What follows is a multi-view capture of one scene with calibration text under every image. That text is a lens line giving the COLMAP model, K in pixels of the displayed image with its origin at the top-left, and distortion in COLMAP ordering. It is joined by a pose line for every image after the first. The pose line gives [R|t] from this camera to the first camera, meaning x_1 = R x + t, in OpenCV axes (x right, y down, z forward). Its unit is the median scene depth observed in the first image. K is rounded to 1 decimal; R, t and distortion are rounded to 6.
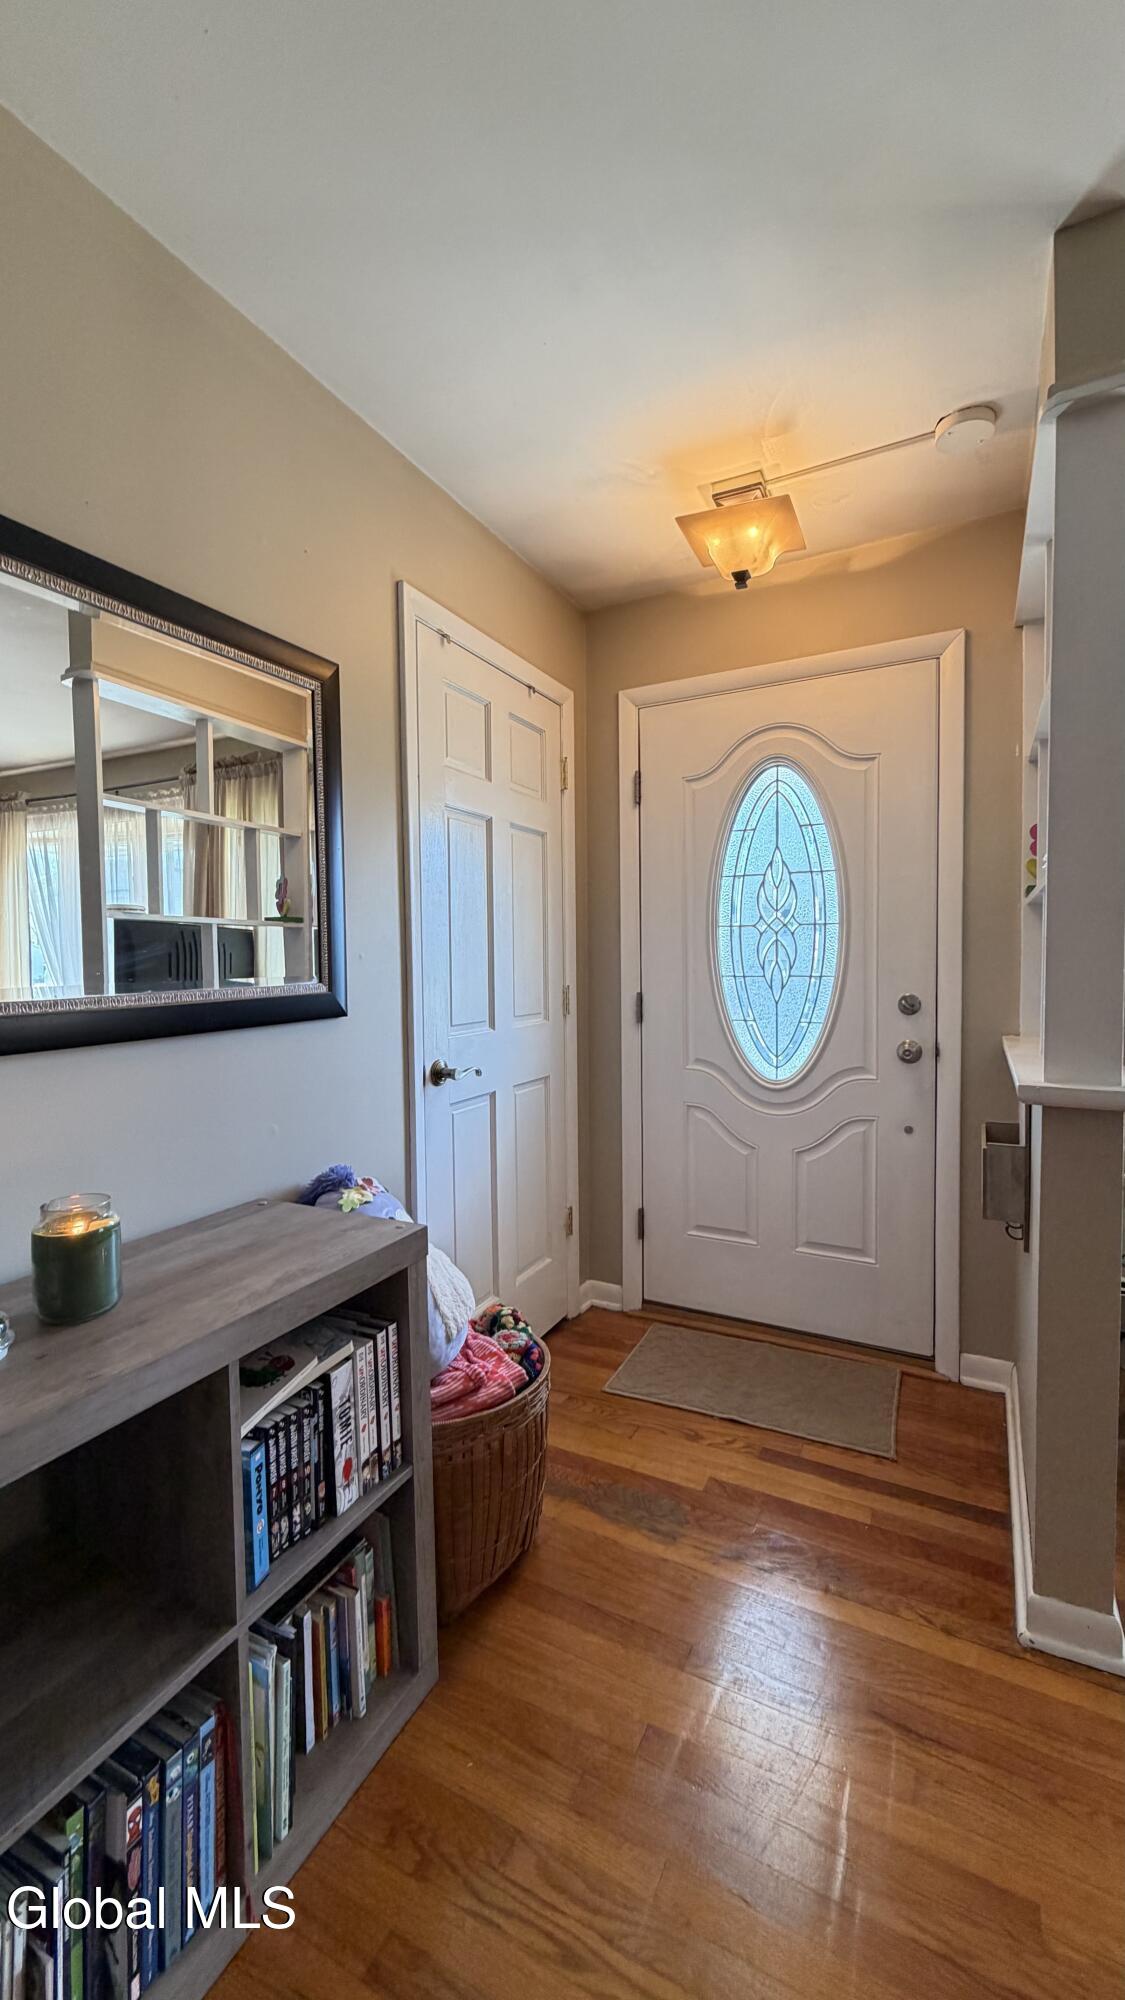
lens RADIAL K [[796.0, 0, 557.9], [0, 796.0, 994.2], [0, 0, 1]] dist [-0.003467, 0.001348]
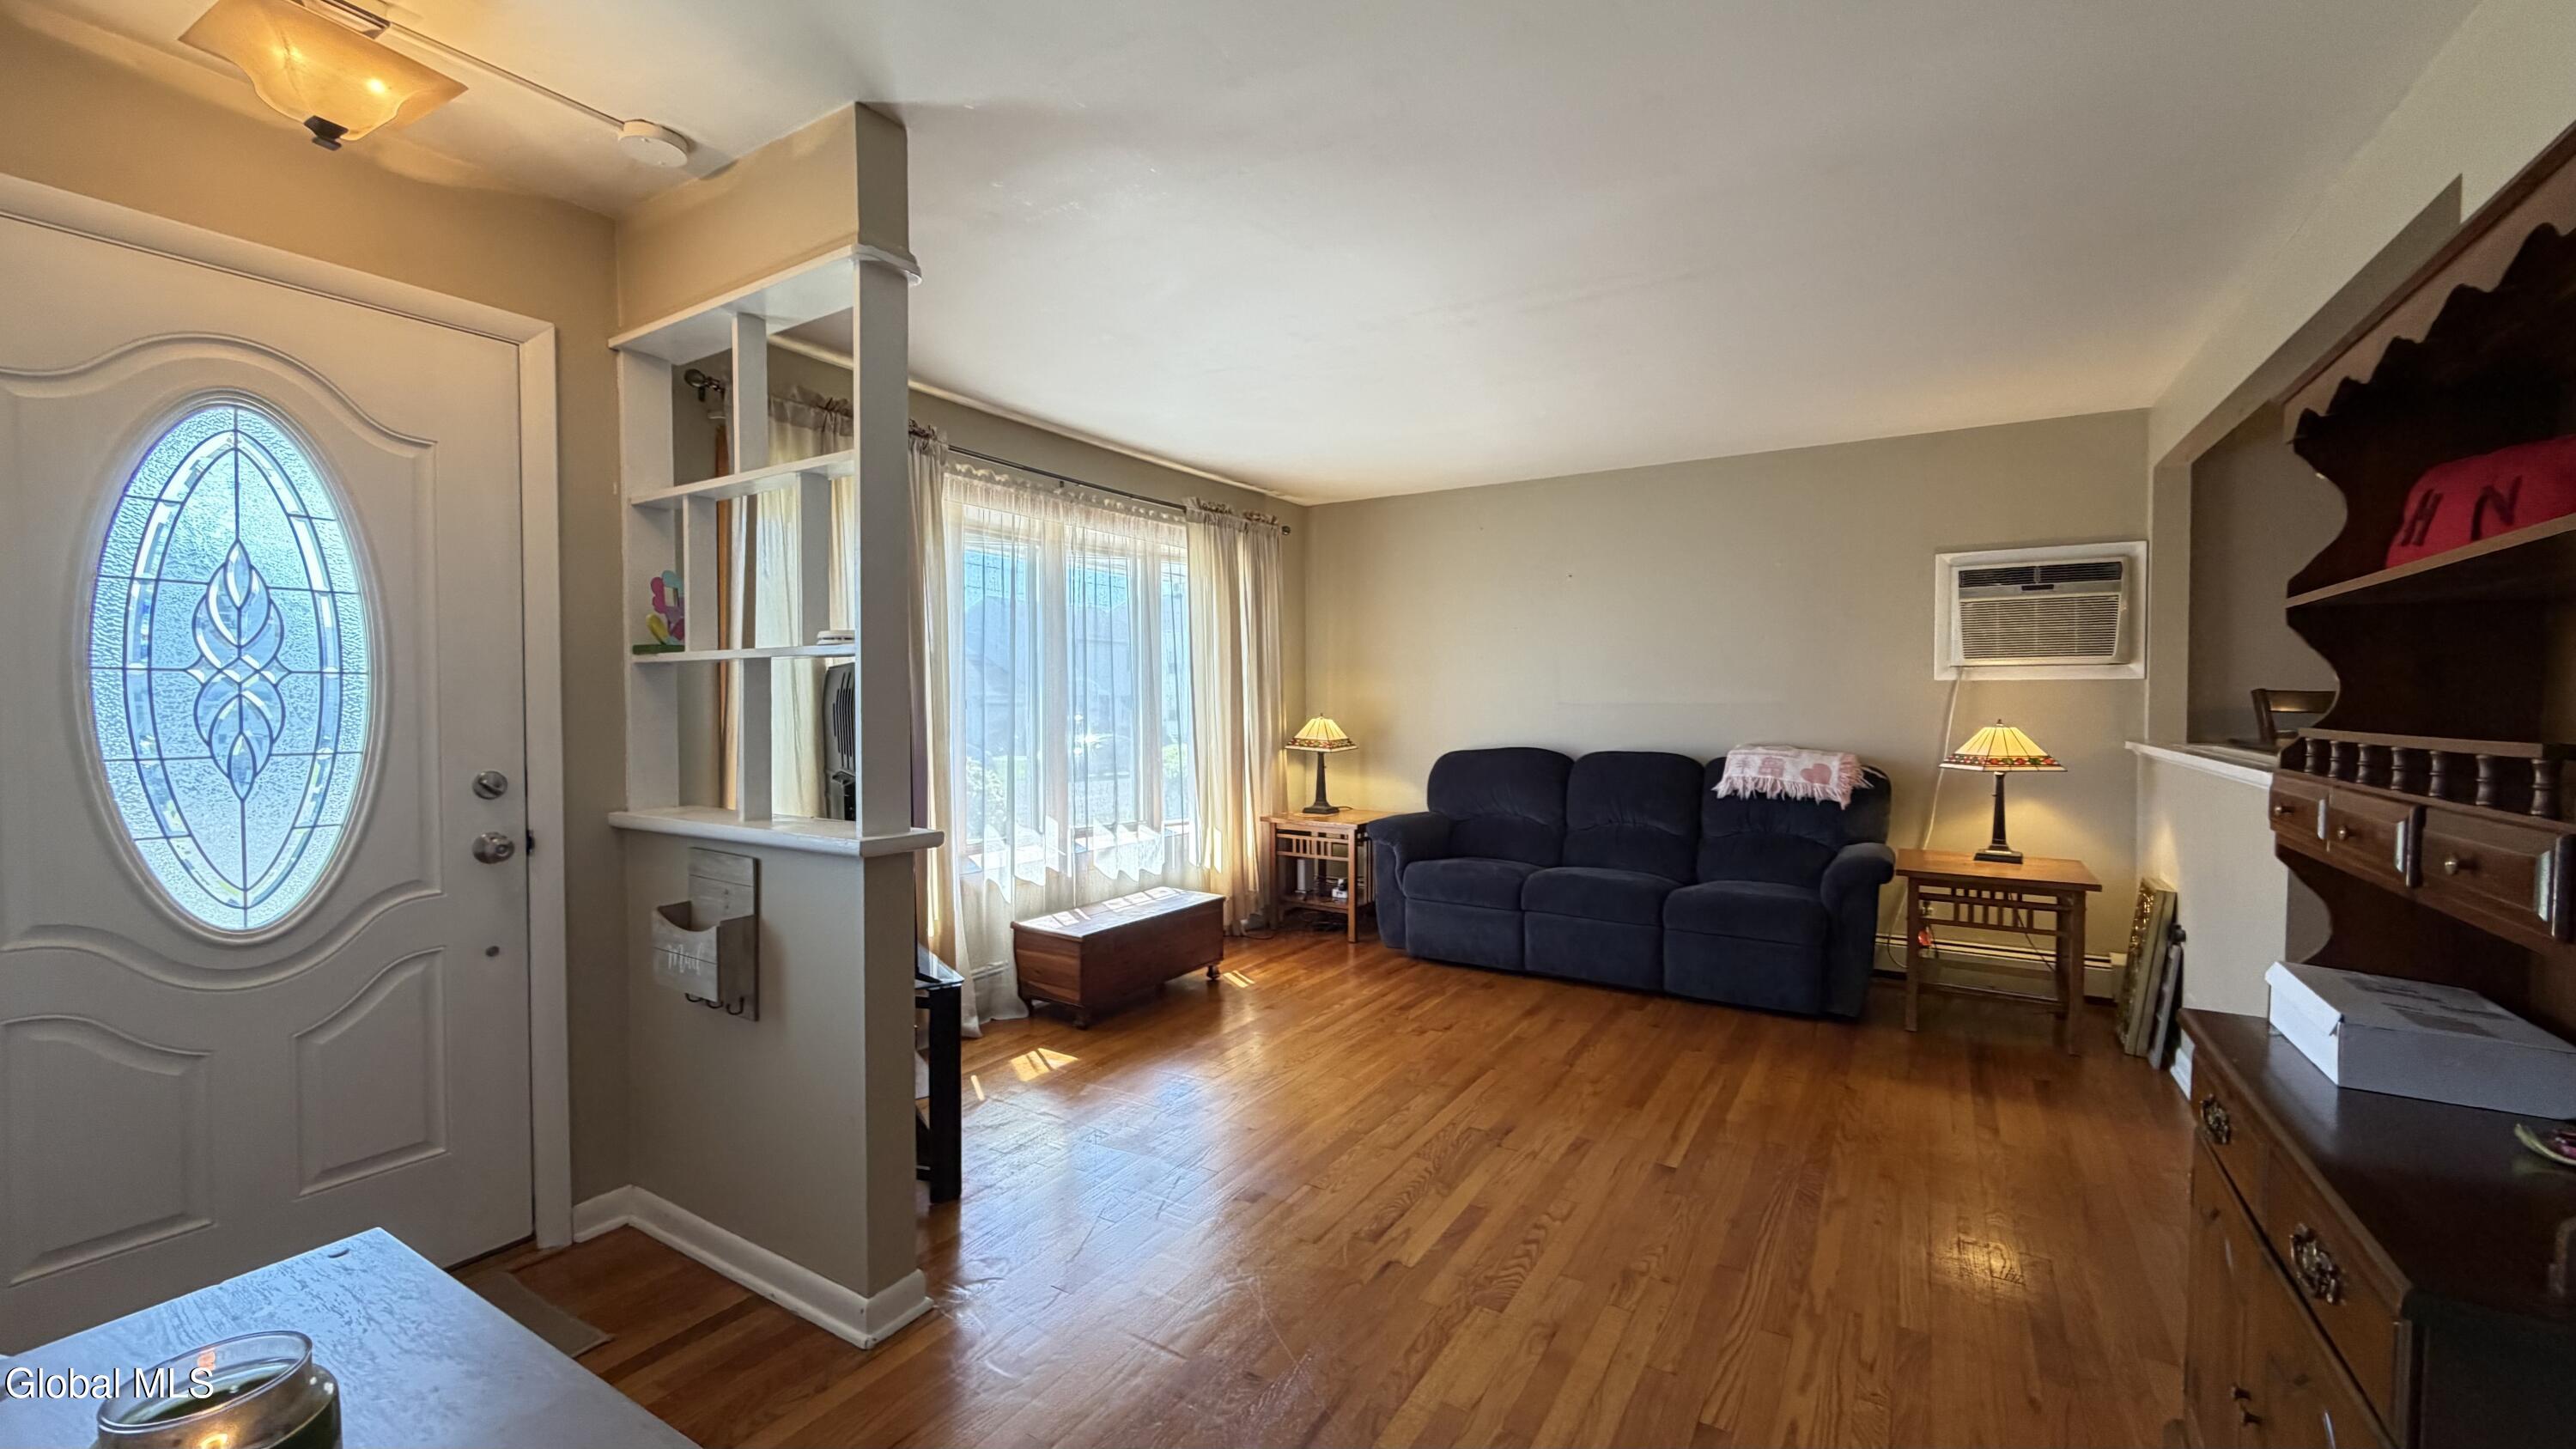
lens RADIAL K [[1025.4, 0, 1280.7], [0, 1025.4, 728.4], [0, 0, 1]] dist [-0.003467, 0.001348]
pose [[0.071020, -0.016161, 0.997344, -0.474667], [0.040333, 0.999098, 0.013317, -0.023797], [-0.996659, 0.039280, 0.071608, 0.178542]]
